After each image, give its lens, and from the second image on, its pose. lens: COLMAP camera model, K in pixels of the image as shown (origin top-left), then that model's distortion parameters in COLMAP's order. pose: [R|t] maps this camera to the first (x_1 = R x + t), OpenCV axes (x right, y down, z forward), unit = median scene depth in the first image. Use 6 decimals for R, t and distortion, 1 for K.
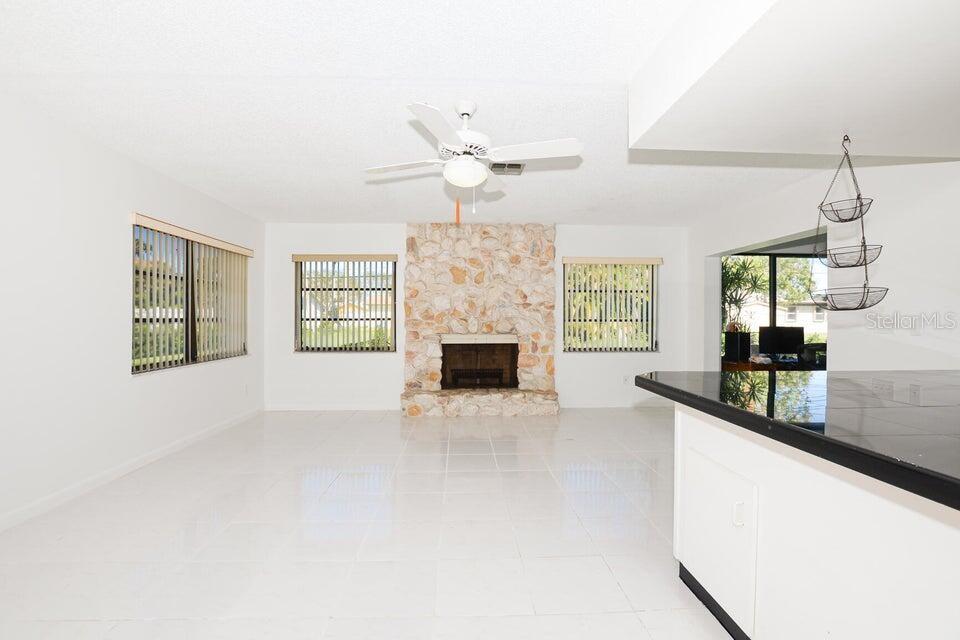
lens RADIAL K [[435.4, 0, 475.6], [0, 435.4, 320.5], [0, 0, 1]] dist [-0.000072, -0.000058]
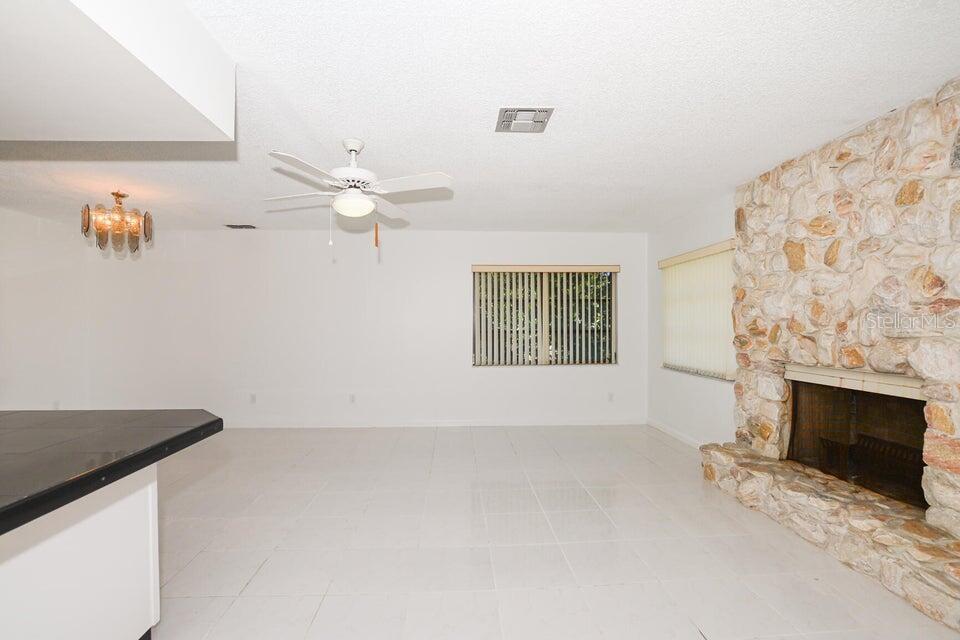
lens RADIAL K [[435.4, 0, 475.6], [0, 435.4, 320.5], [0, 0, 1]] dist [-0.000072, -0.000058]
pose [[-0.011288, -0.005876, -0.999919, 0.499902], [-0.001366, 0.999982, -0.005861, -0.019462], [0.999935, 0.001299, -0.011296, 0.607528]]
